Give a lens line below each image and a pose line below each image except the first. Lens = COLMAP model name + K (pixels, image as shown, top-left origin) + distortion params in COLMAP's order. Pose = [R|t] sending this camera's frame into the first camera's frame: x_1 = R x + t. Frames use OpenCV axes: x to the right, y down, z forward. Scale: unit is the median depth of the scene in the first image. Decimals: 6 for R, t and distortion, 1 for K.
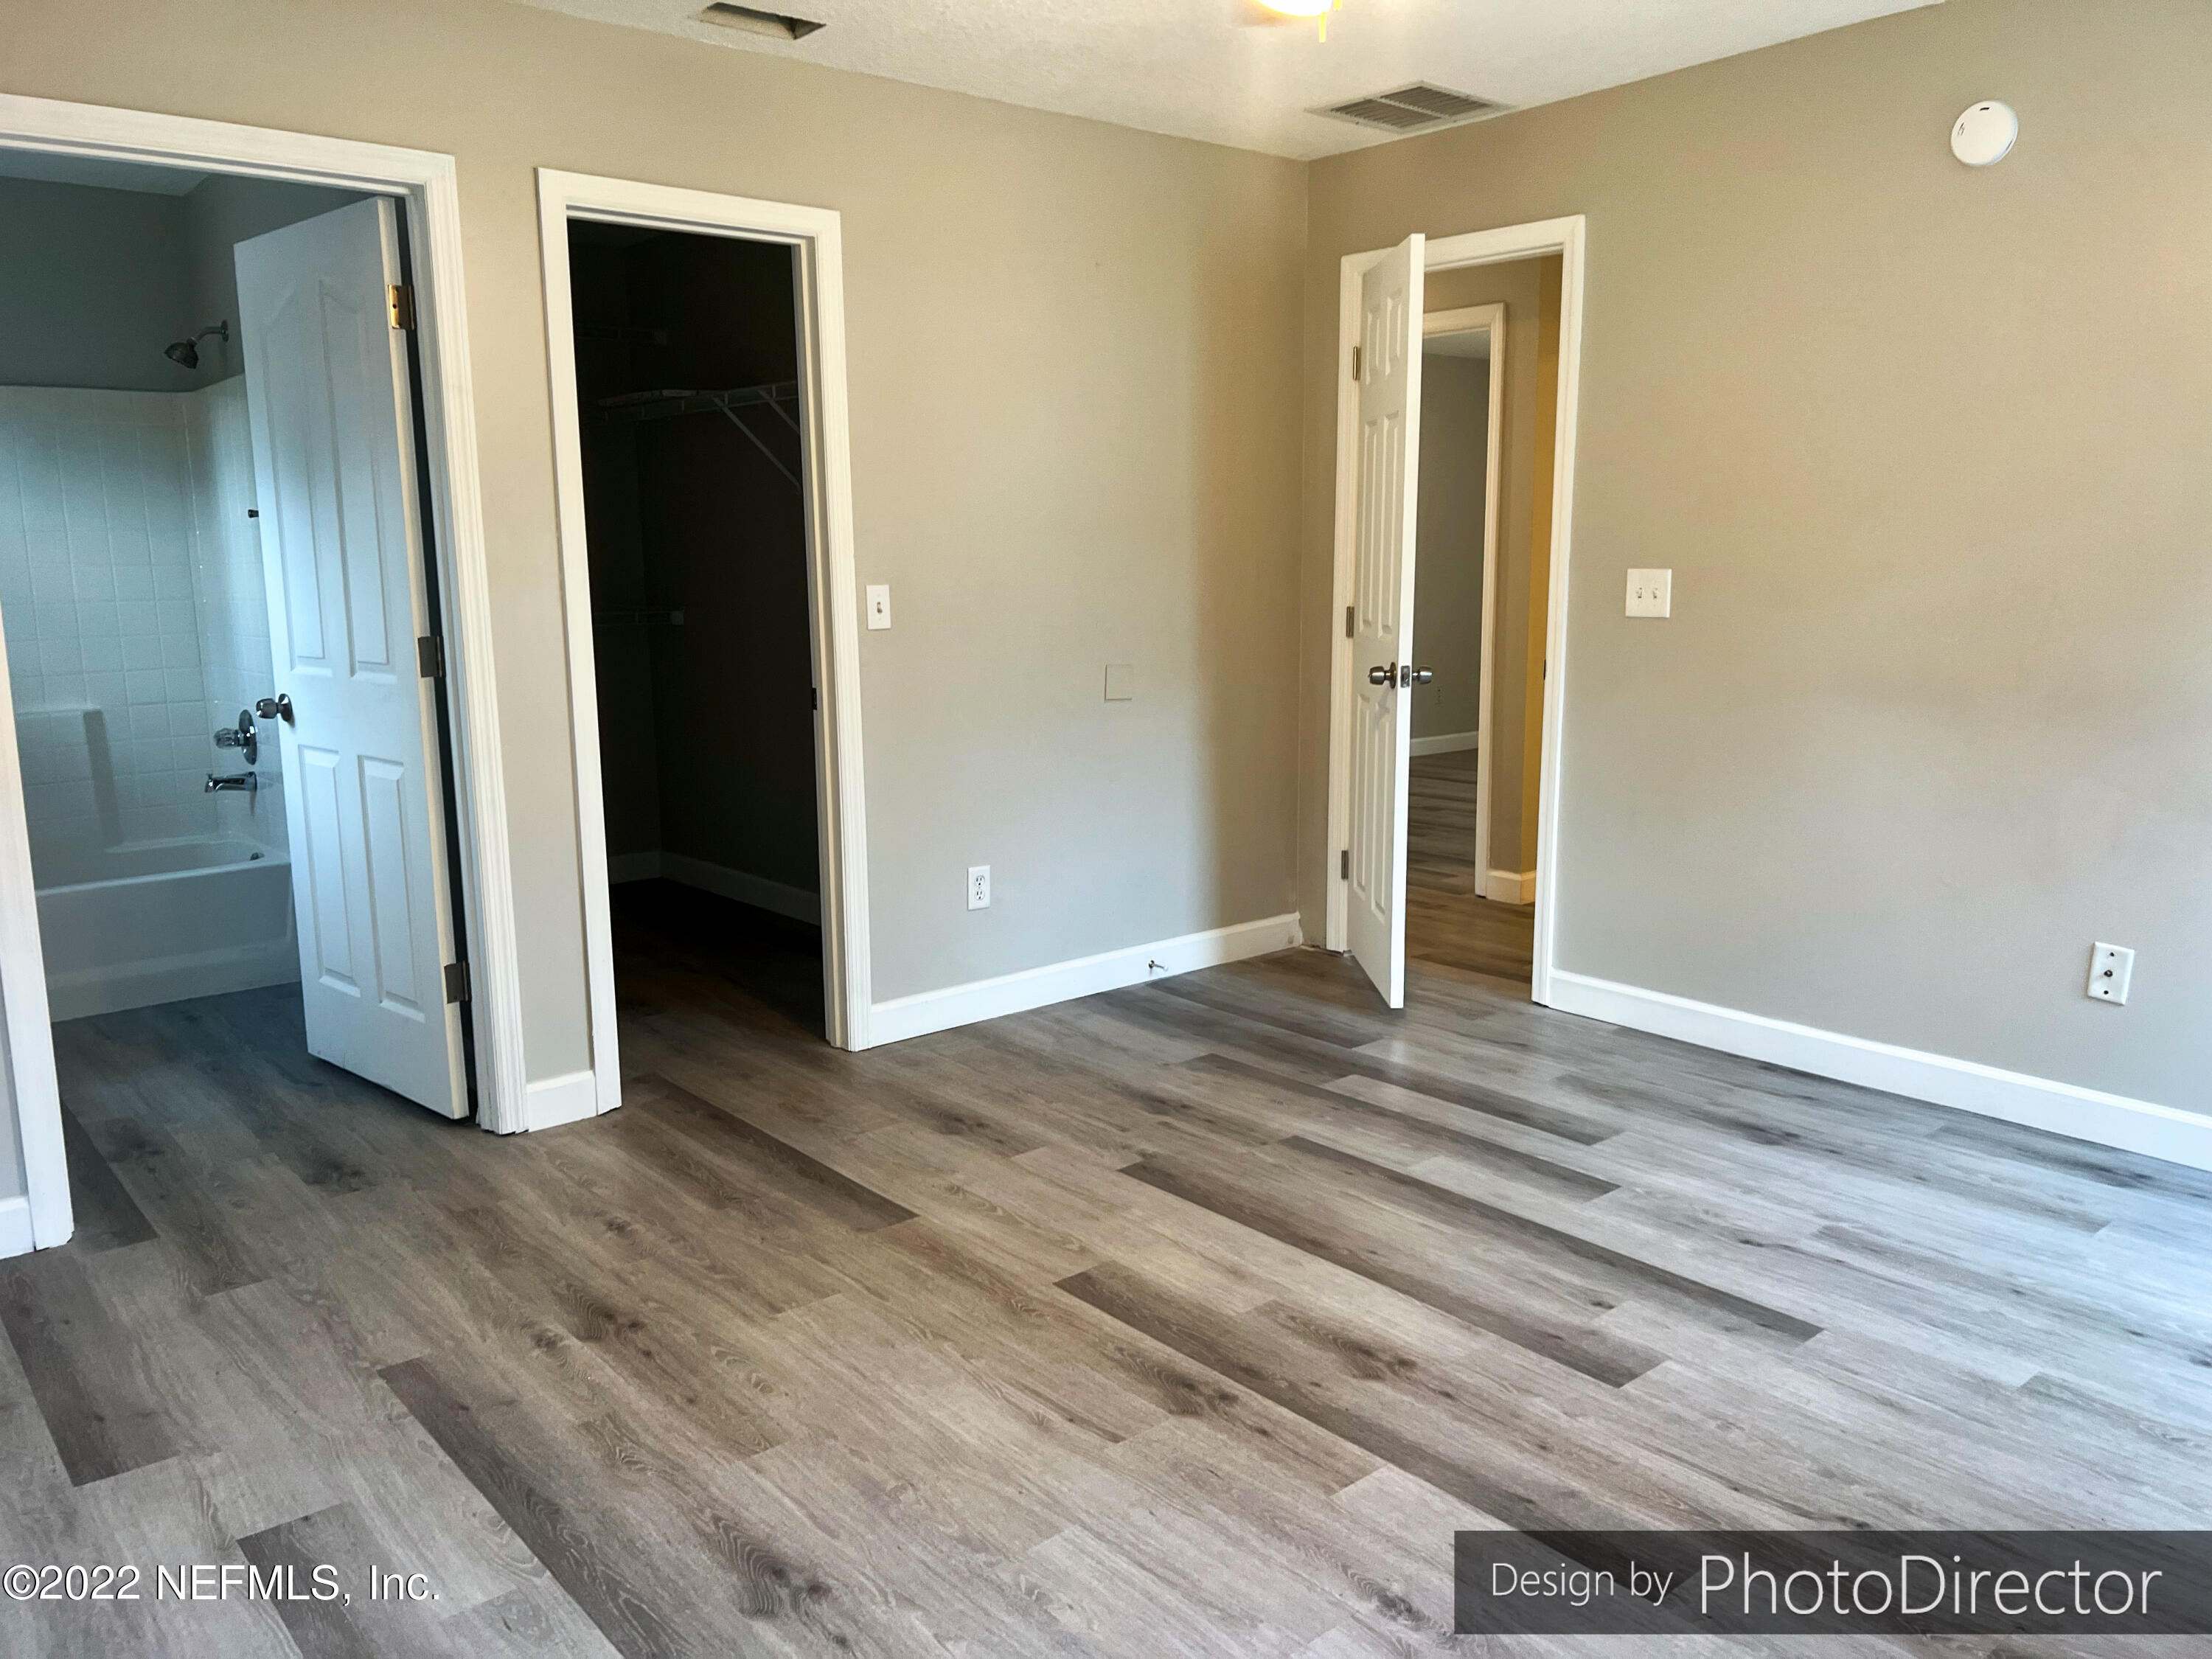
lens RADIAL K [[1642.5, 0, 1102.6], [0, 1642.5, 824.9], [0, 0, 1]] dist [0.054971, -0.054132]
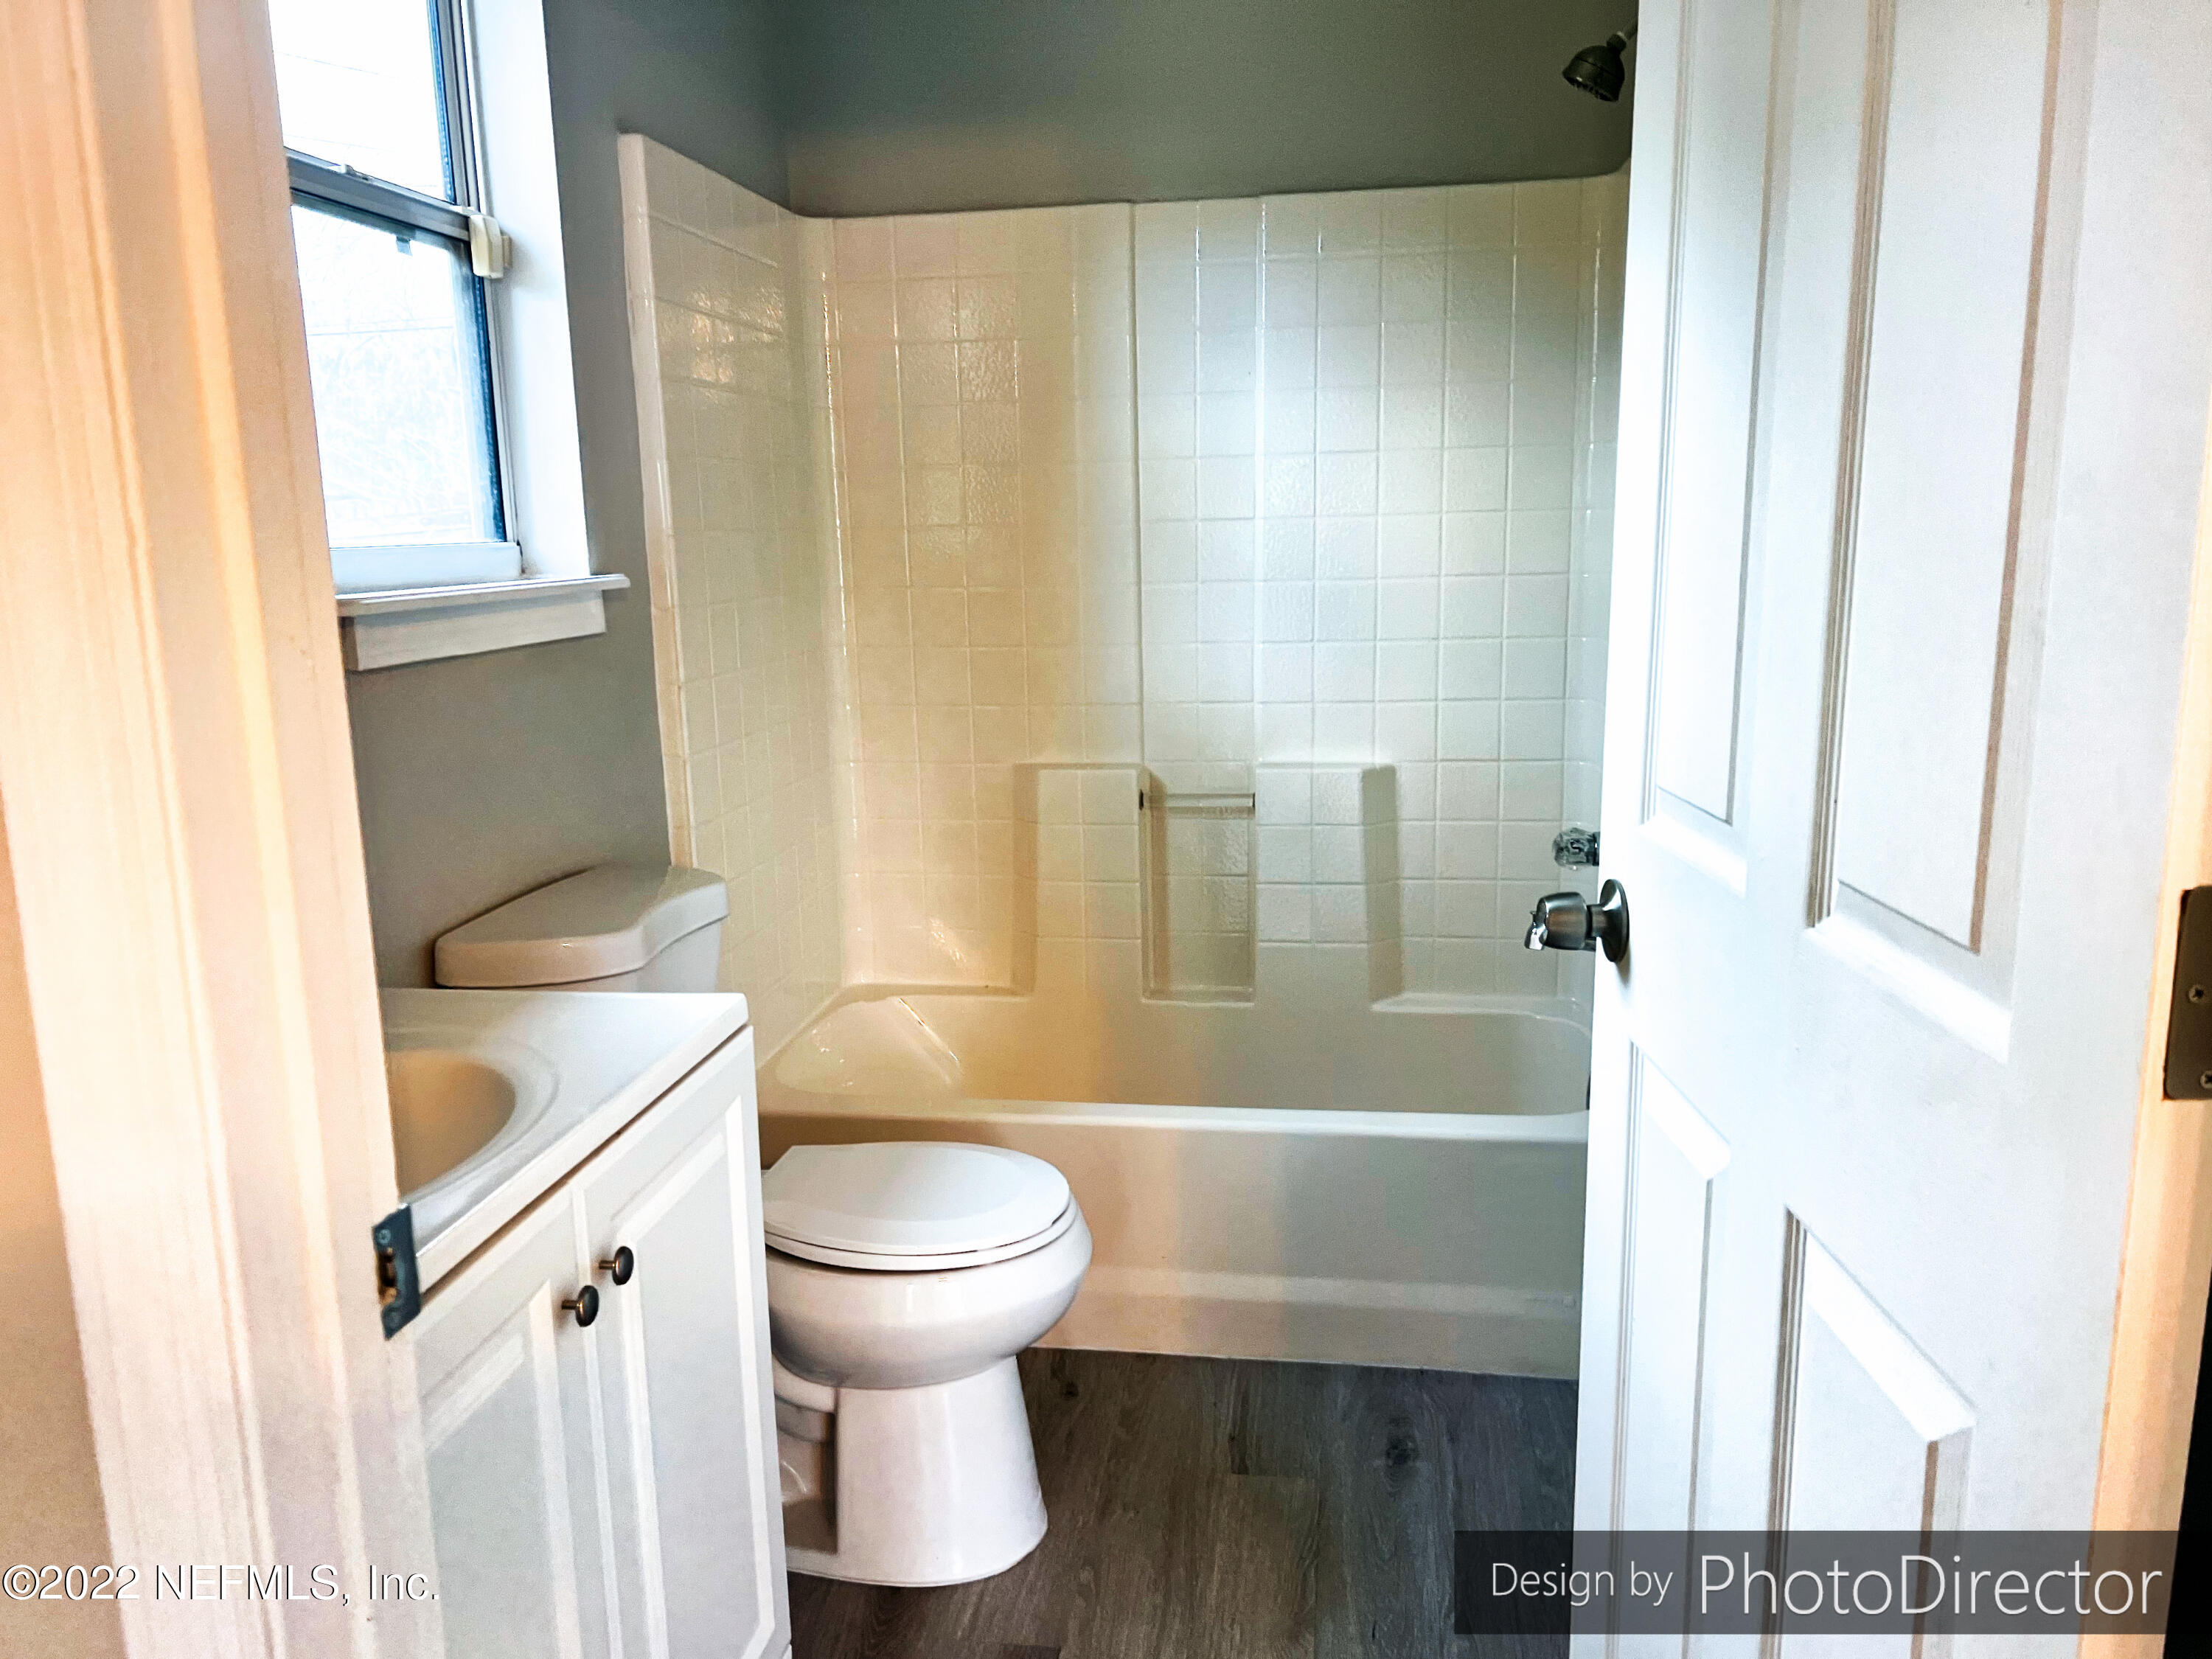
lens RADIAL K [[1642.5, 0, 1106.8], [0, 1642.5, 827.8], [0, 0, 1]] dist [0.054971, -0.054132]
pose [[0.664875, 0.135902, -0.734488, -0.315044], [-0.114715, 0.990222, 0.079378, -0.104359], [0.738094, 0.031480, 0.673964, 0.693419]]
